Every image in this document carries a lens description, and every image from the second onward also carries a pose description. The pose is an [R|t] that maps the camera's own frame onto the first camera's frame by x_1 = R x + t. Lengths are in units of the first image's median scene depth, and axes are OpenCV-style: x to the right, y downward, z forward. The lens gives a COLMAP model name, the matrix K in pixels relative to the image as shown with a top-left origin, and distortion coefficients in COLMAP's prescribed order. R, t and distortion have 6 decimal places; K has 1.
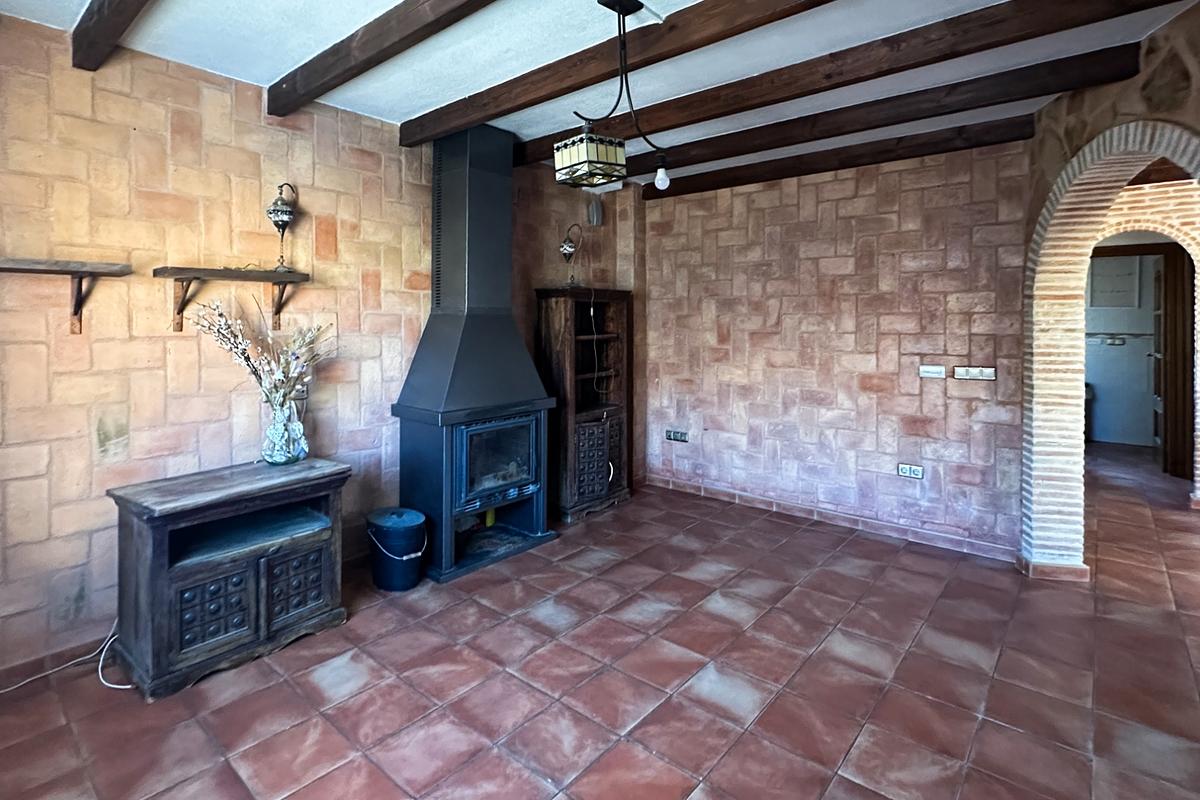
lens RADIAL K [[596.6, 0, 593.8], [0, 596.6, 320.5], [0, 0, 1]] dist [0.000103, 0.000437]
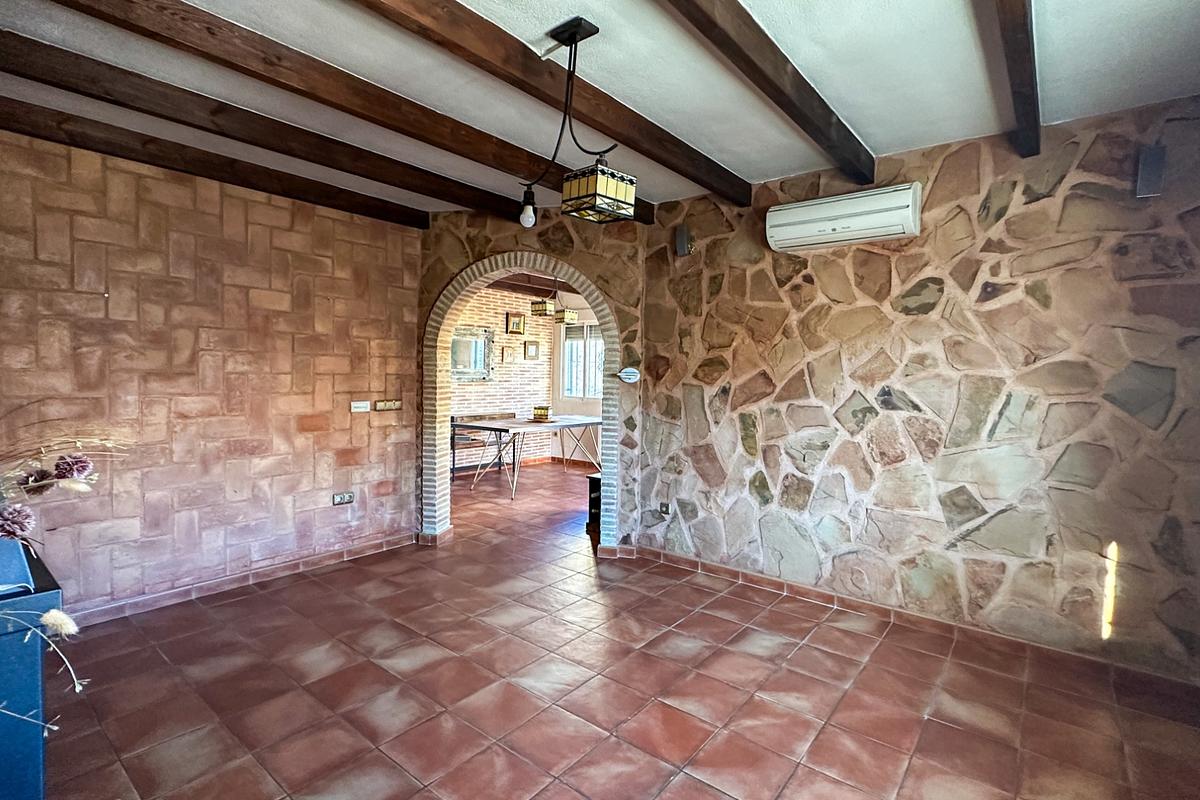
lens RADIAL K [[564.6, 0, 601.0], [0, 564.6, 397.9], [0, 0, 1]] dist [-0.001249, 0.000460]
pose [[-0.029012, -0.046571, 0.998494, -0.527650], [-0.018774, 0.998763, 0.046038, 0.009959], [-0.999403, -0.017410, -0.029850, 0.572381]]
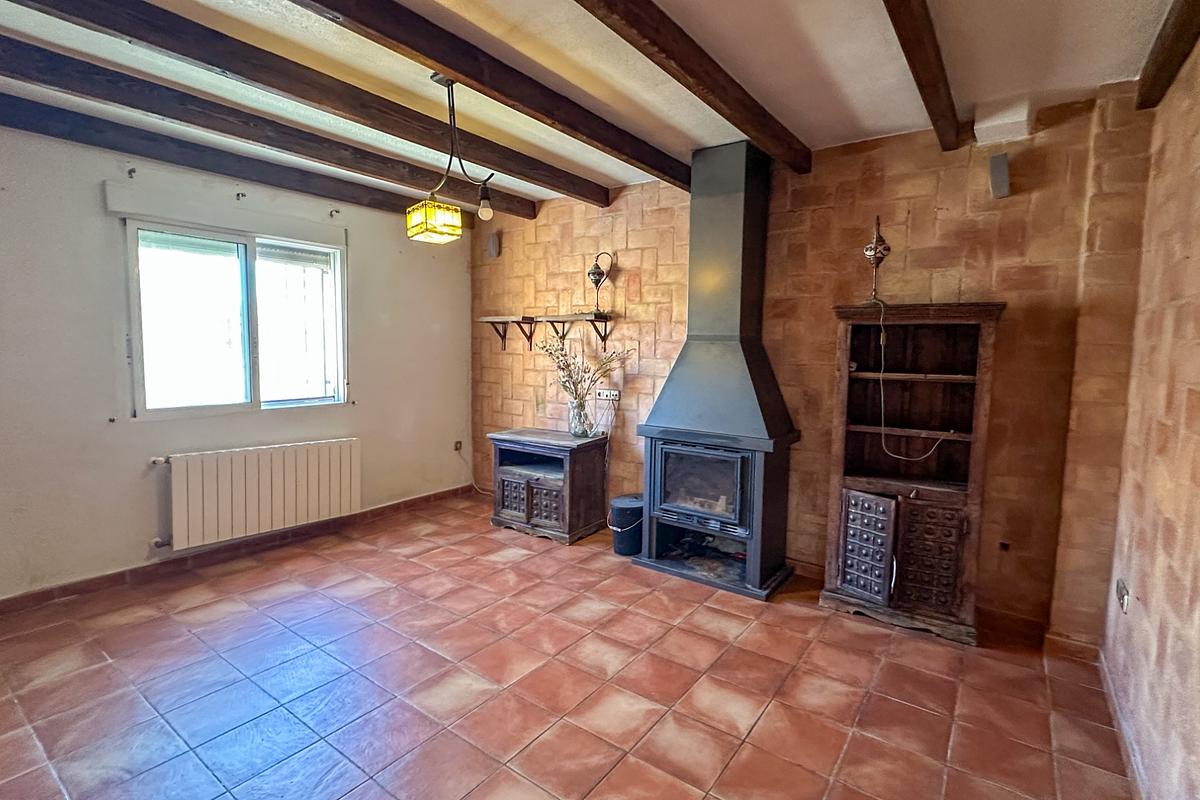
lens RADIAL K [[564.6, 0, 601.0], [0, 564.6, 397.9], [0, 0, 1]] dist [-0.001249, 0.000460]
pose [[0.079546, 0.097268, -0.992074, 0.726250], [-0.016984, 0.995216, 0.096214, -0.005095], [0.996687, 0.009196, 0.080817, 0.713525]]
